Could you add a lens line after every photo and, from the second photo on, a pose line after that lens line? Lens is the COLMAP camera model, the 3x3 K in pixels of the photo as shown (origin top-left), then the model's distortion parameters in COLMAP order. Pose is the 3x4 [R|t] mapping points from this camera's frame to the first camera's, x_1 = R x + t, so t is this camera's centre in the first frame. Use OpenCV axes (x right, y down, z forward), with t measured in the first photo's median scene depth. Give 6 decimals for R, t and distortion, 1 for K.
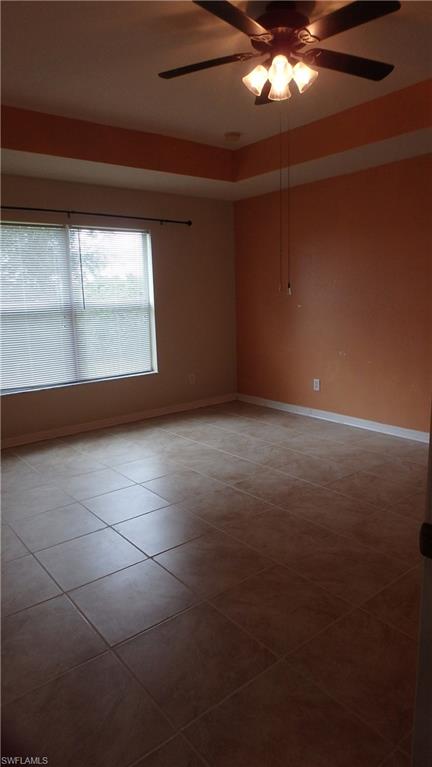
lens RADIAL K [[480.3, 0, 214.5], [0, 480.3, 386.9], [0, 0, 1]] dist [-0.030375, 0.009905]
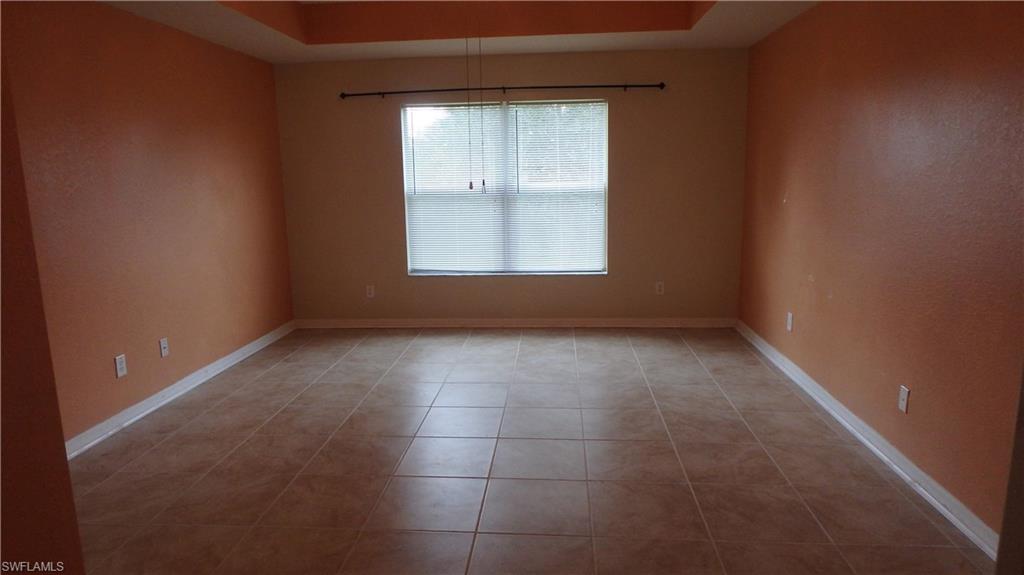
lens RADIAL K [[641.2, 0, 511.1], [0, 641.2, 290.8], [0, 0, 1]] dist [-0.030375, 0.009905]
pose [[0.732959, 0.138145, -0.666098, 0.522367], [-0.131981, 0.989436, 0.059973, -0.048957], [0.667347, 0.043955, 0.743449, 0.096861]]
